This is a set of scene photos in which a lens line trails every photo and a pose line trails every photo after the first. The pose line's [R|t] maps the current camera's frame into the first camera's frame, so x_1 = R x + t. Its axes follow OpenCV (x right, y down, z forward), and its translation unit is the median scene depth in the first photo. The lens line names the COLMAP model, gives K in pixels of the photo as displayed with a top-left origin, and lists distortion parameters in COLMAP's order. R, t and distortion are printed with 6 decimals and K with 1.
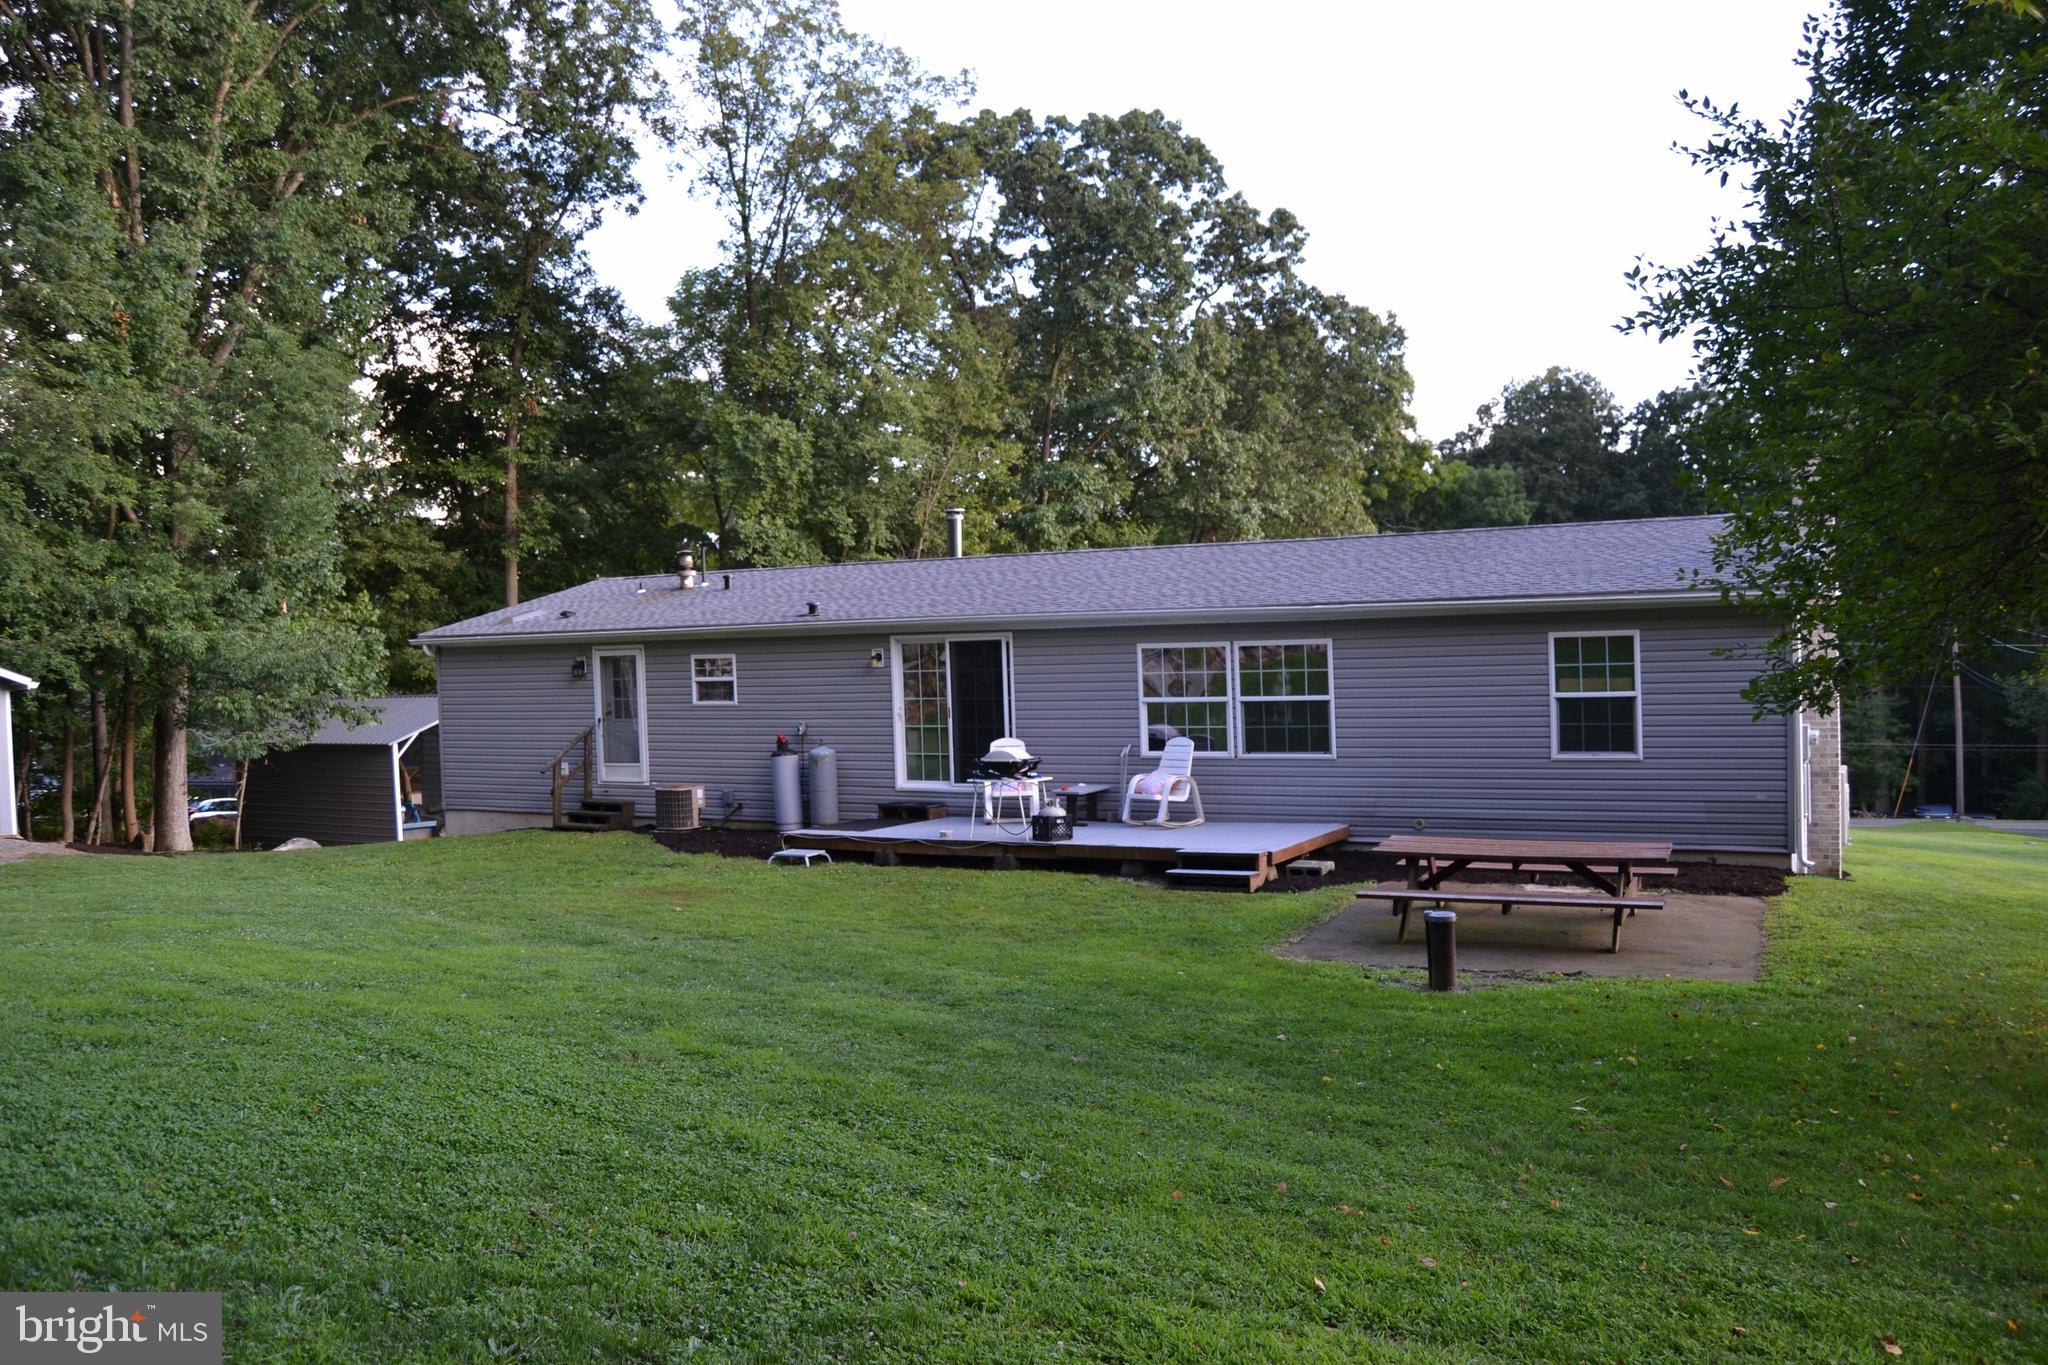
lens RADIAL K [[1611.1, 0, 1025.5], [0, 1611.1, 671.9], [0, 0, 1]] dist [-0.084735, 0.003365]
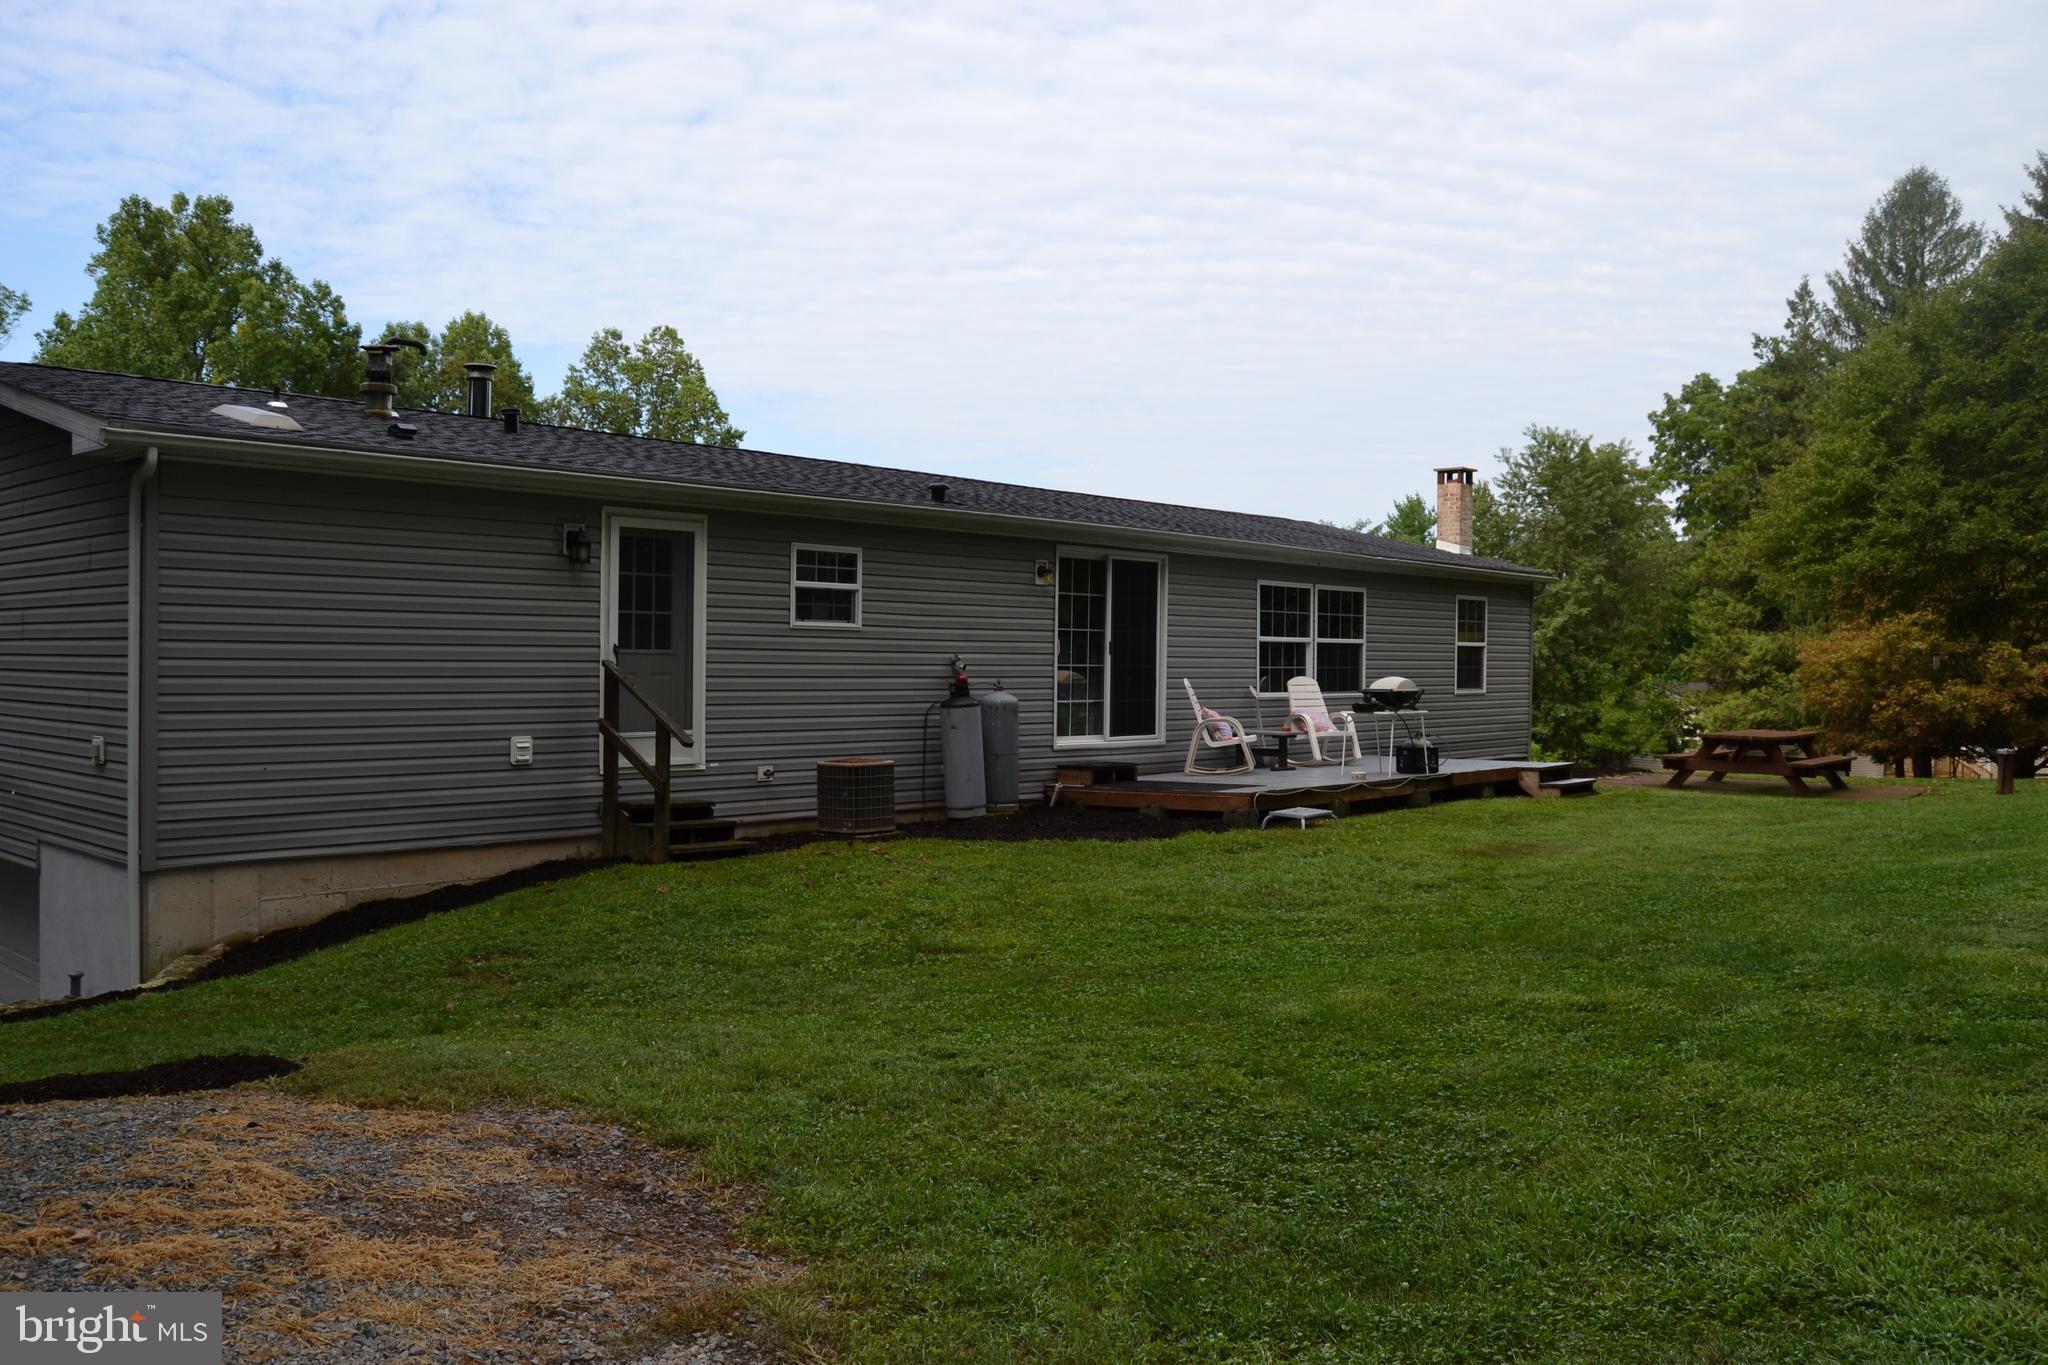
lens RADIAL K [[1635.6, 0, 1027.4], [0, 1635.6, 676.0], [0, 0, 1]] dist [-0.095448, 0.050365]
pose [[0.248923, 0.026103, 0.968171, -0.362218], [0.008864, 0.999533, -0.029227, 0.026915], [-0.968483, 0.015857, 0.248576, 0.362884]]
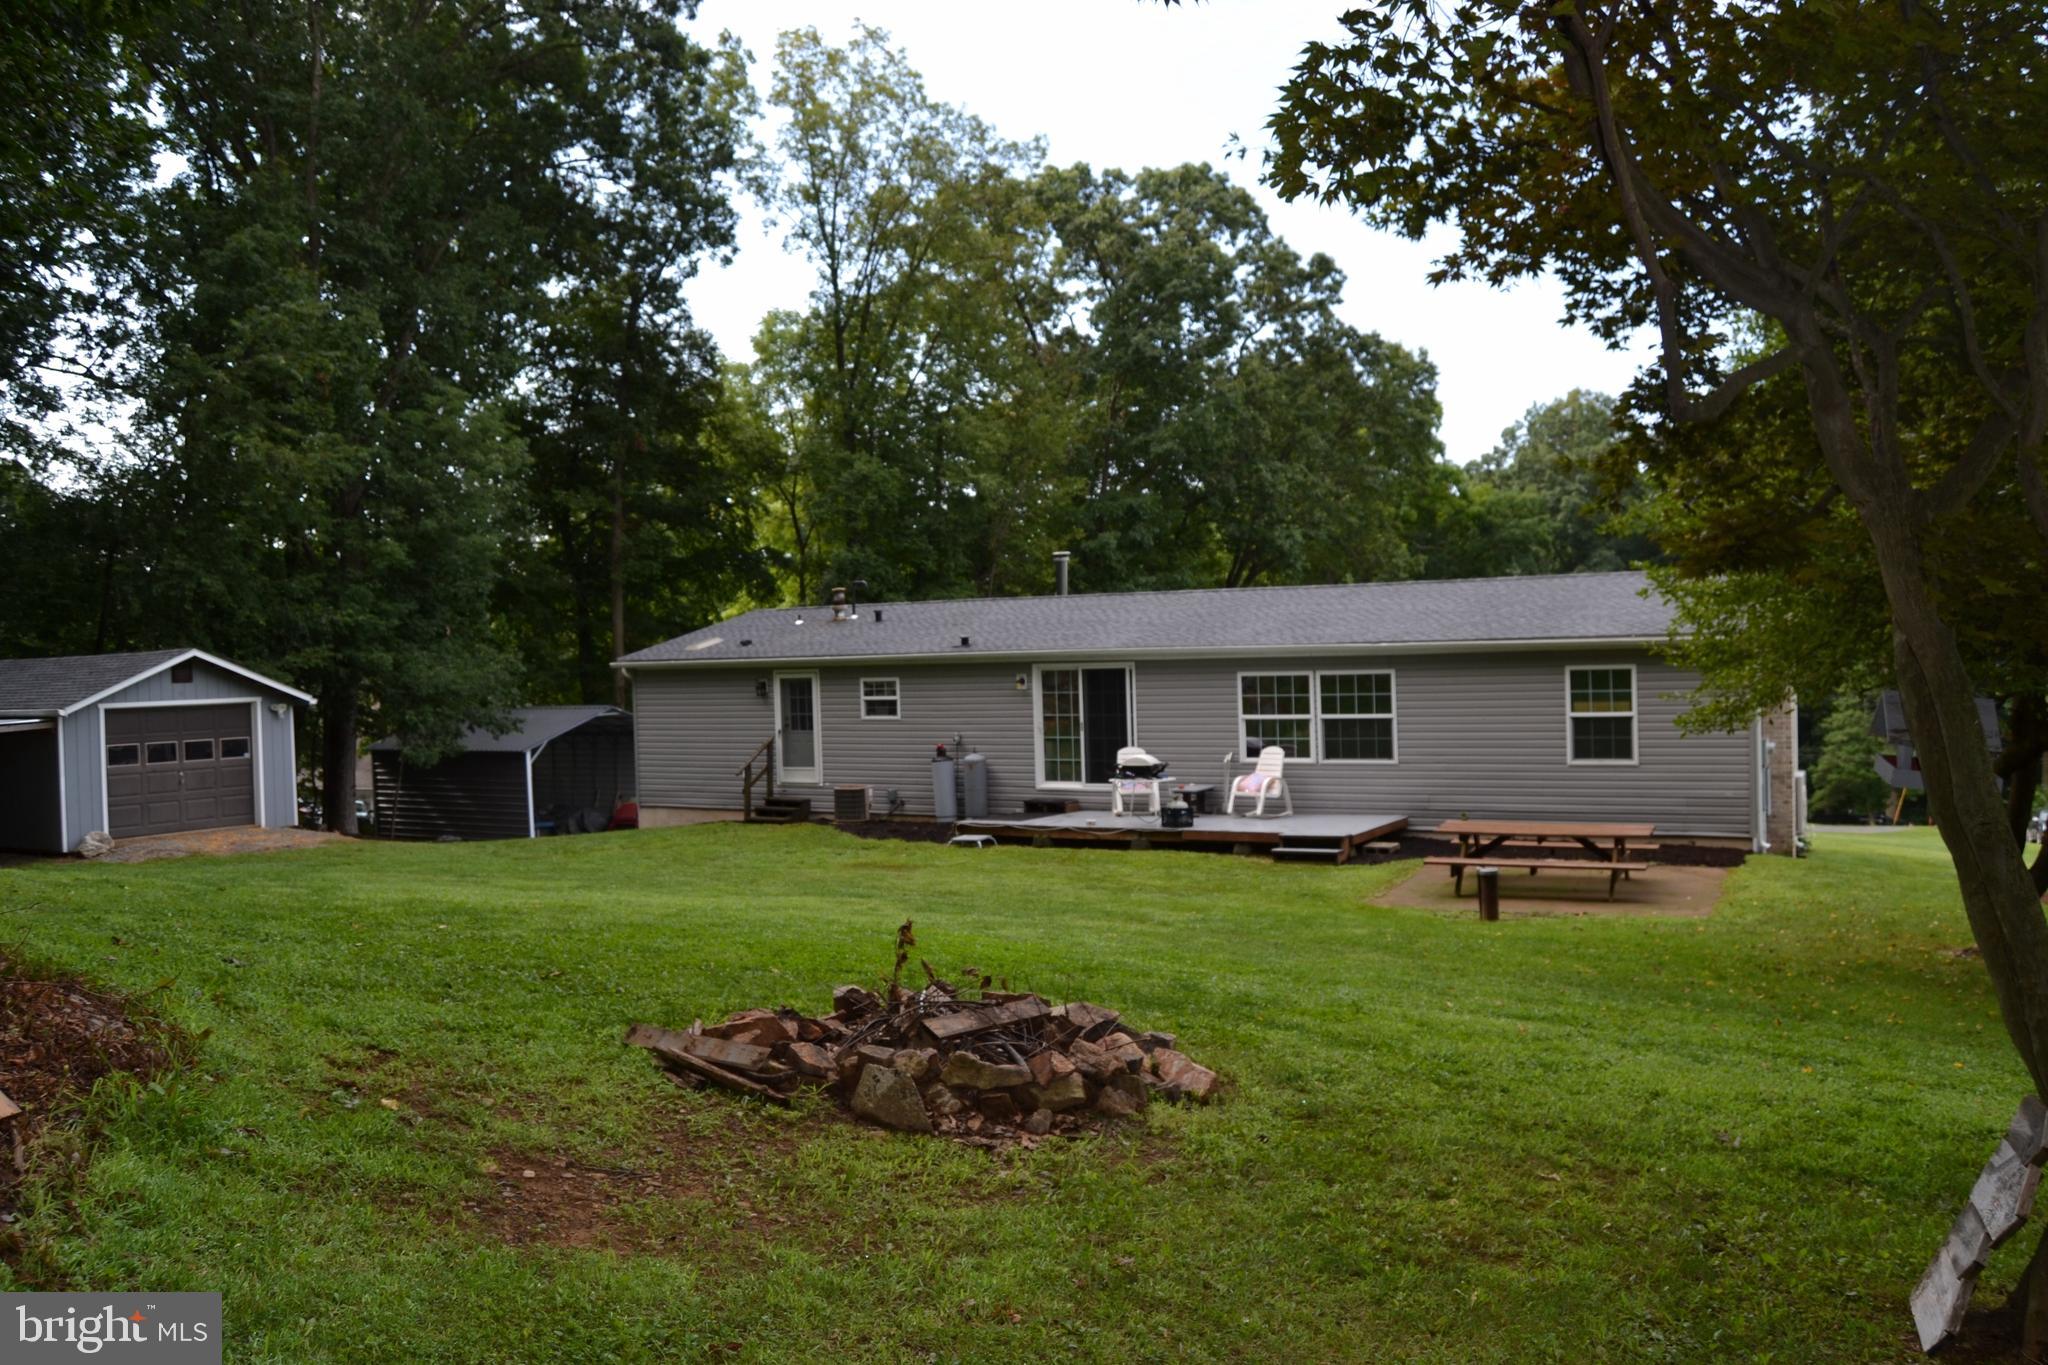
lens RADIAL K [[1635.6, 0, 1027.4], [0, 1635.6, 676.0], [0, 0, 1]] dist [-0.095448, 0.050365]
pose [[0.999967, 0.002078, -0.007813, -0.034148], [-0.002096, 0.999995, -0.002209, -0.004593], [0.007808, 0.002225, 0.999967, -0.110396]]
